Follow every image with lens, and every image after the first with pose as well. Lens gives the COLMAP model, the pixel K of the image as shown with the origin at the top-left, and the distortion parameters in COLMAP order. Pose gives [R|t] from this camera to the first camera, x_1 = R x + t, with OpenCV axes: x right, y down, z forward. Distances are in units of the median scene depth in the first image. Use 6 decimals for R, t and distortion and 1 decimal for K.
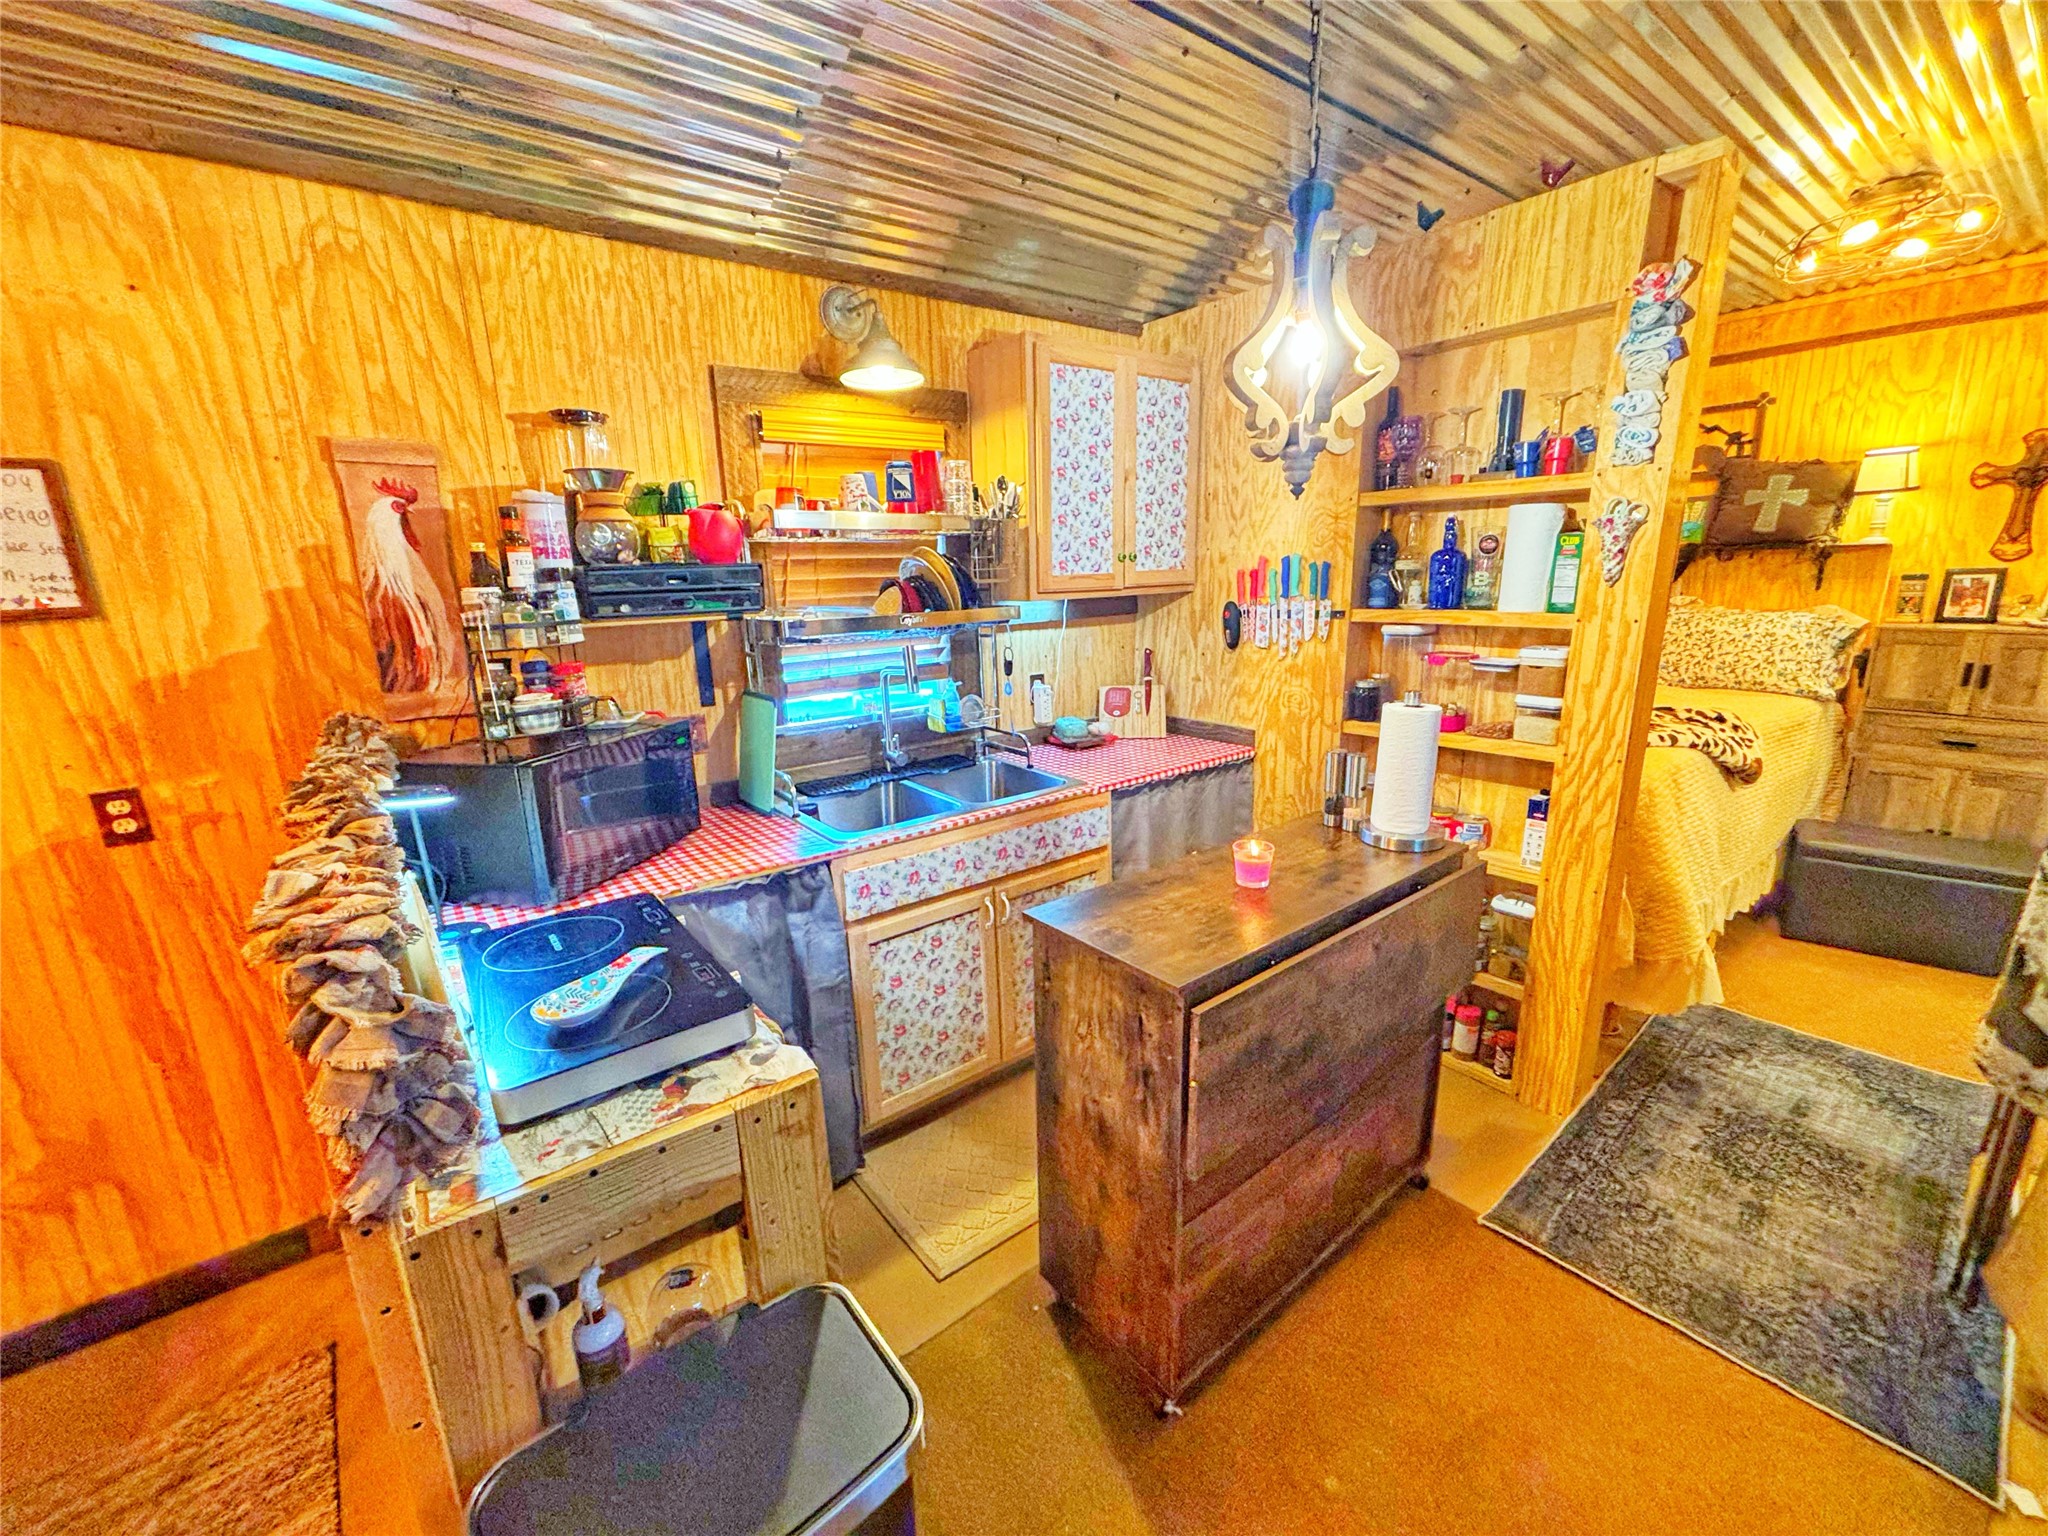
lens RADIAL K [[828.8, 0, 1028.5], [0, 828.8, 762.8], [0, 0, 1]] dist [-0.008185, 0.001228]
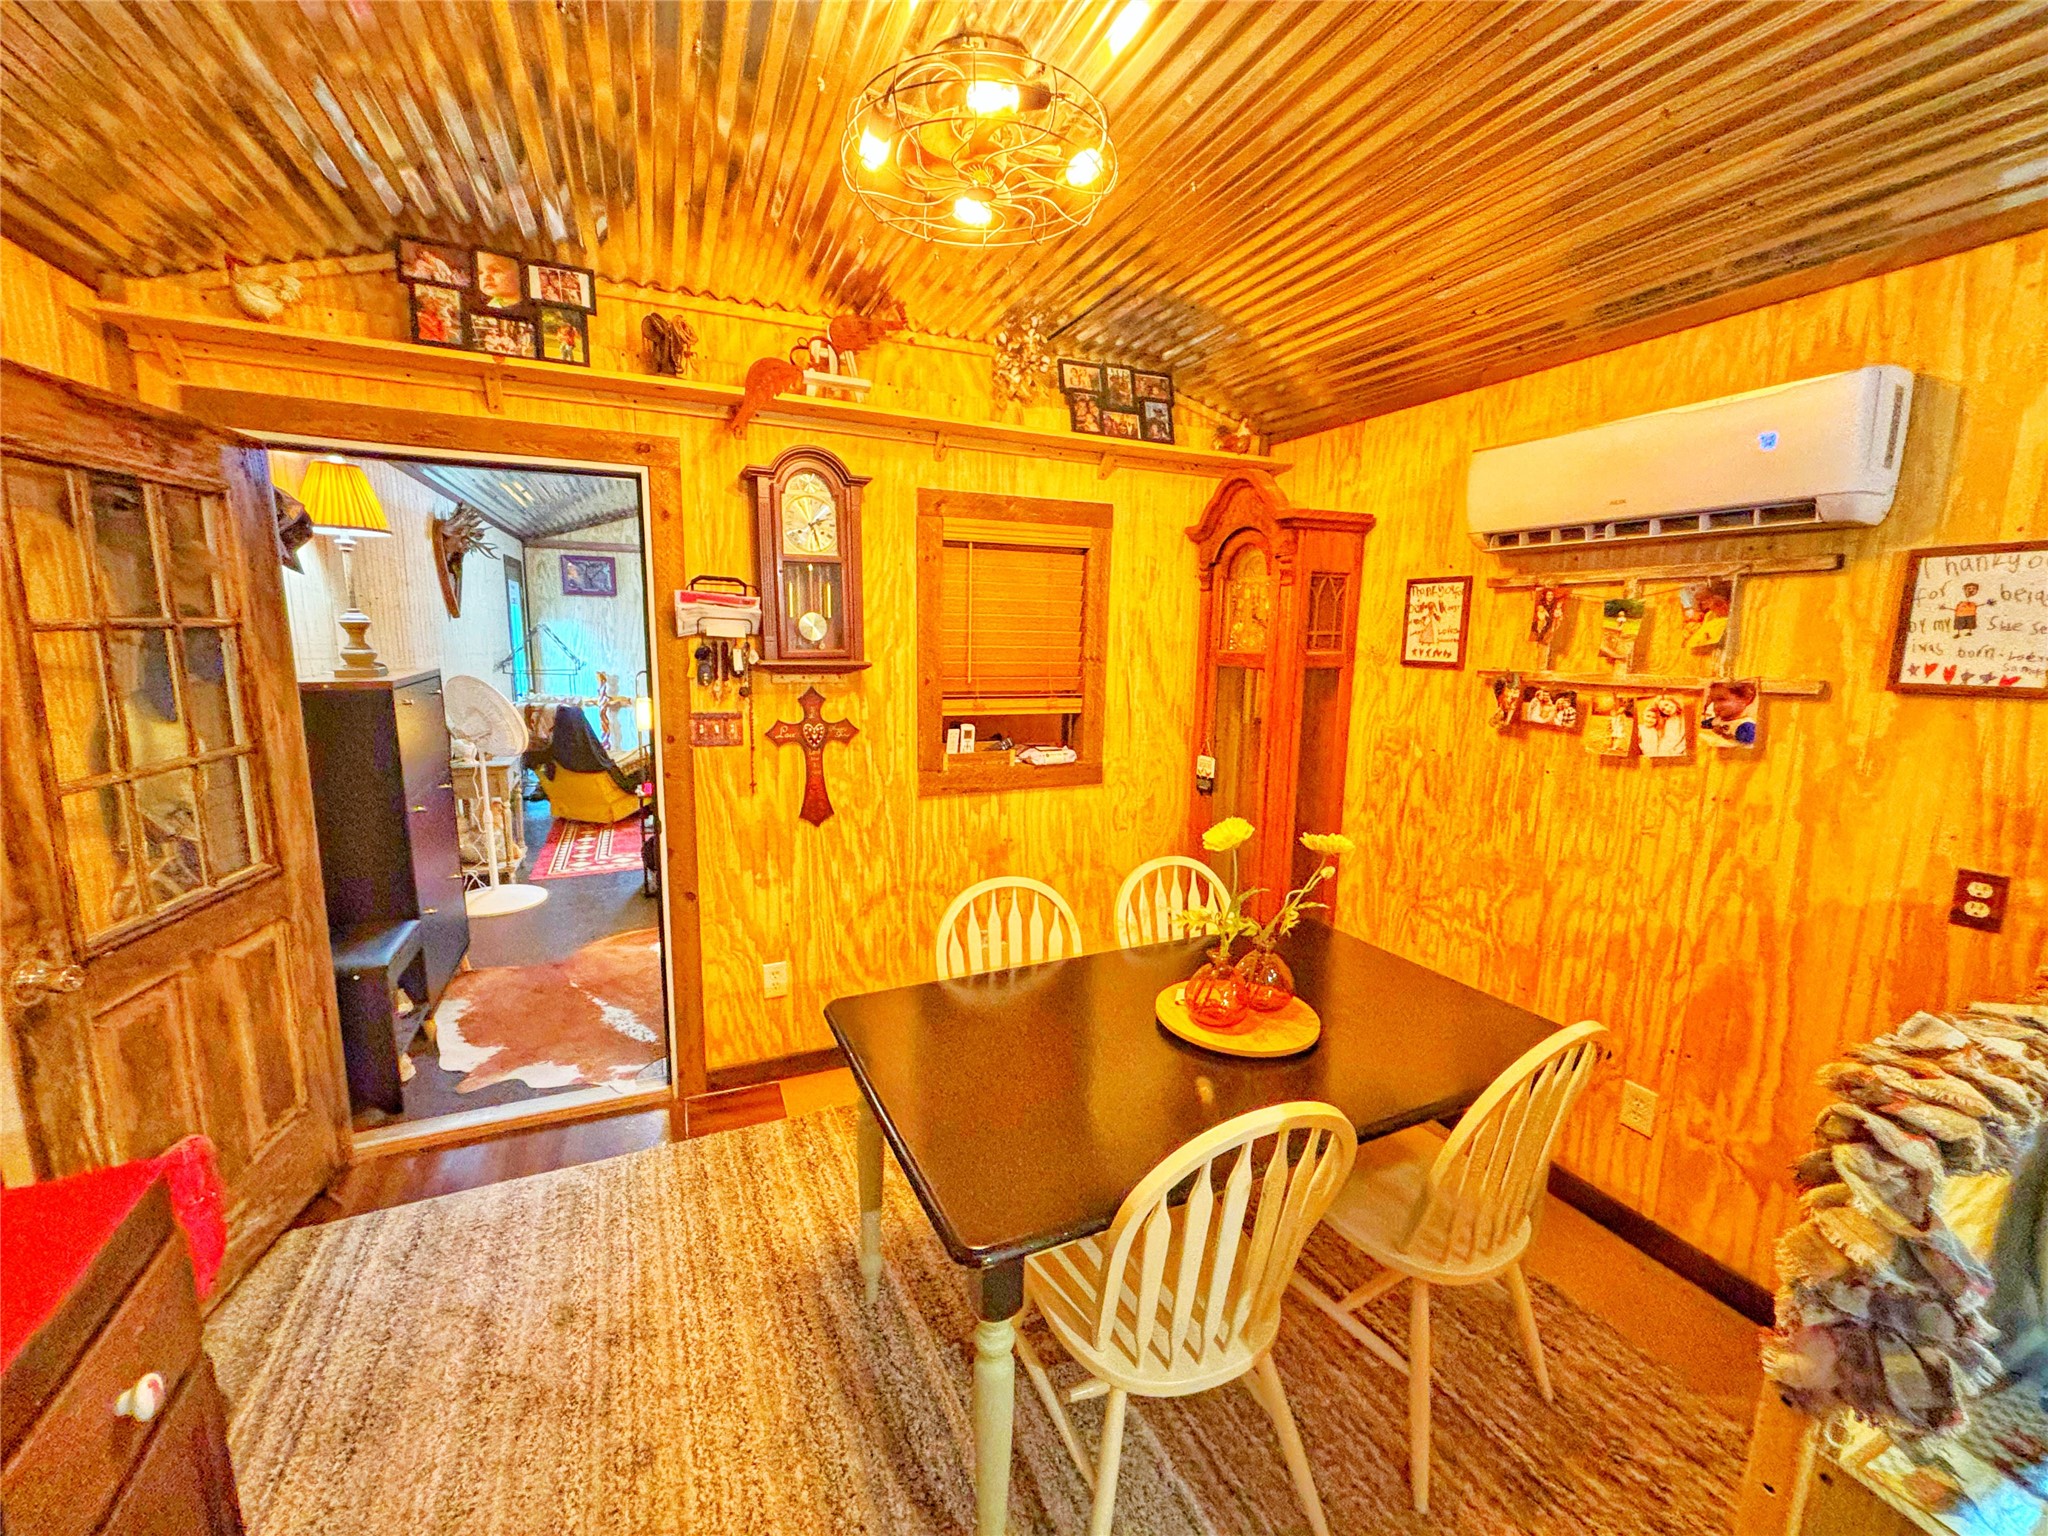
lens RADIAL K [[828.8, 0, 1027.9], [0, 828.8, 769.0], [0, 0, 1]] dist [-0.008185, 0.001228]
pose [[-0.234359, 0.183845, -0.954608, 0.035702], [-0.236197, 0.941763, 0.239359, -0.029013], [0.943020, 0.281572, -0.177287, 0.043114]]
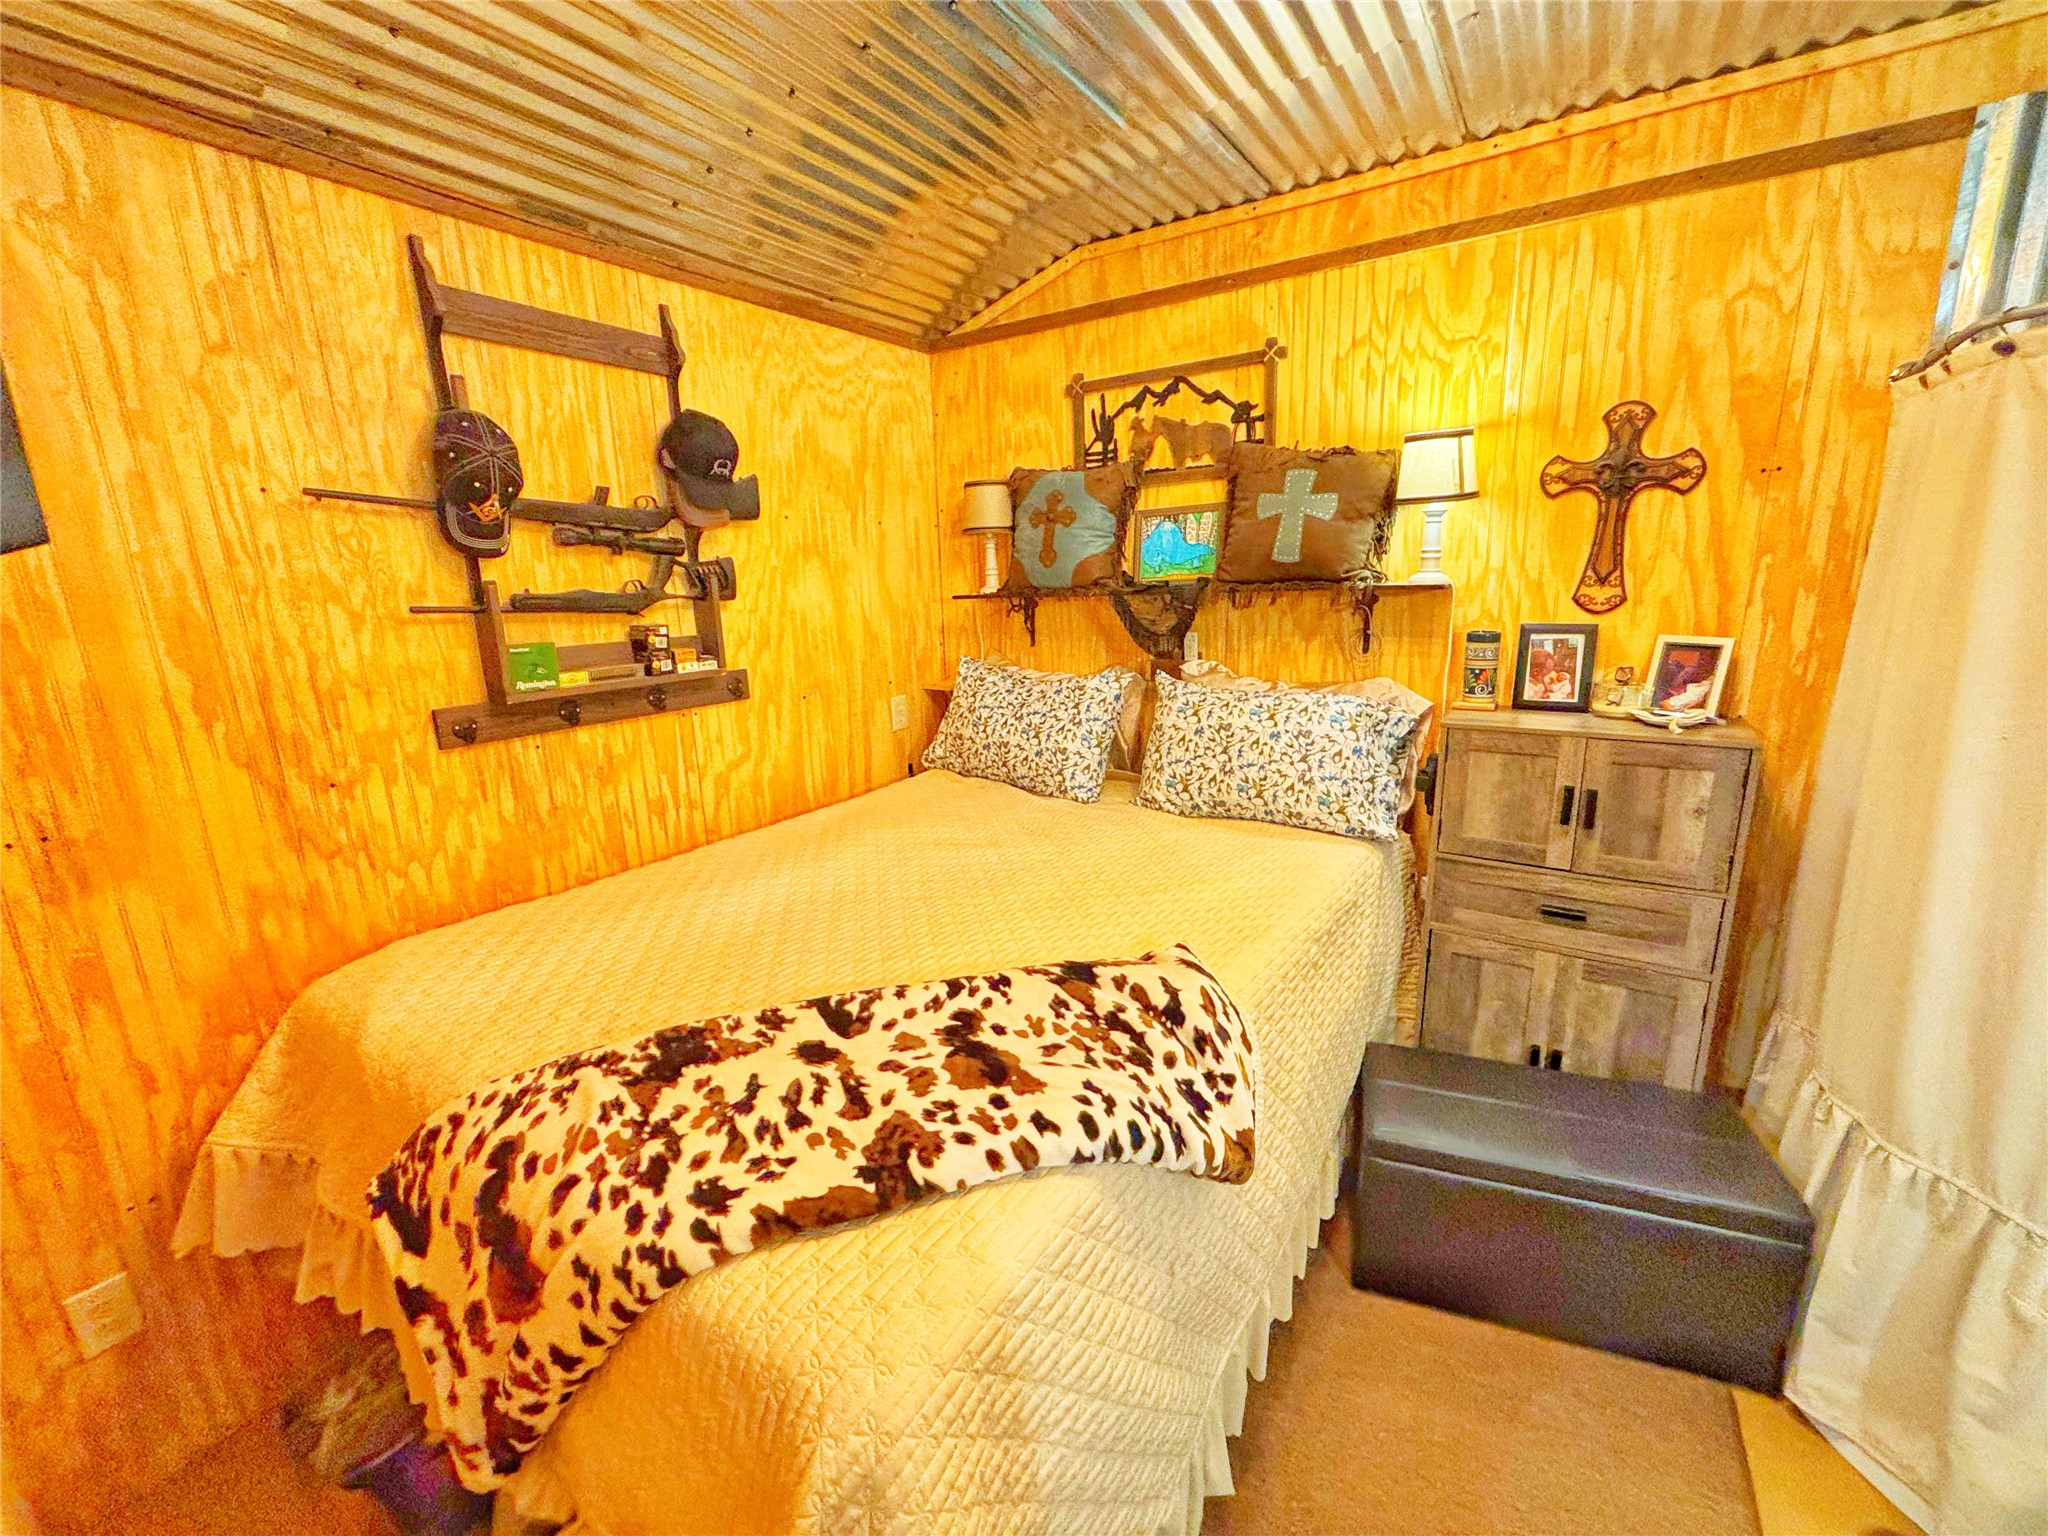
lens RADIAL K [[828.8, 0, 1045.0], [0, 828.8, 757.8], [0, 0, 1]] dist [-0.008185, 0.001228]
pose [[0.938191, -0.077117, 0.337419, 0.679470], [0.081373, 0.996683, 0.001534, -0.202678], [-0.336418, 0.026018, 0.941353, 0.650588]]
